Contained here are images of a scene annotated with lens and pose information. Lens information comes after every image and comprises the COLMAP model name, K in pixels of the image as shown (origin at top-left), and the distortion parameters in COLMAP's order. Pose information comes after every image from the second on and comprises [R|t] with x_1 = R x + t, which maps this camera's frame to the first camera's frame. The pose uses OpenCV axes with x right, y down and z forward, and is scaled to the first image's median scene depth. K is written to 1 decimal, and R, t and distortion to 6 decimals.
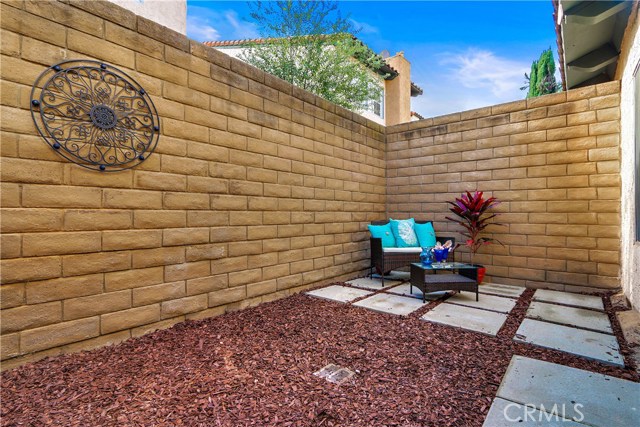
lens RADIAL K [[314.1, 0, 322.0], [0, 314.1, 219.2], [0, 0, 1]] dist [-0.005218, -0.000995]
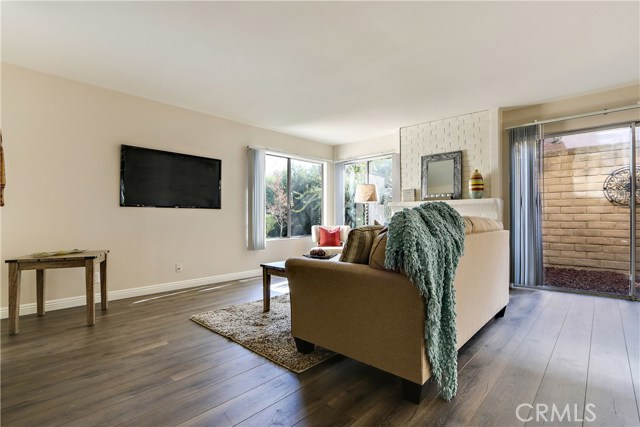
lens RADIAL K [[314.1, 0, 322.0], [0, 314.1, 219.2], [0, 0, 1]] dist [-0.005218, -0.000995]
pose [[-0.045682, -0.003031, -0.998951, 2.185774], [-0.003157, 0.999991, -0.002890, -0.038019], [0.998951, 0.003022, -0.045691, -1.576794]]
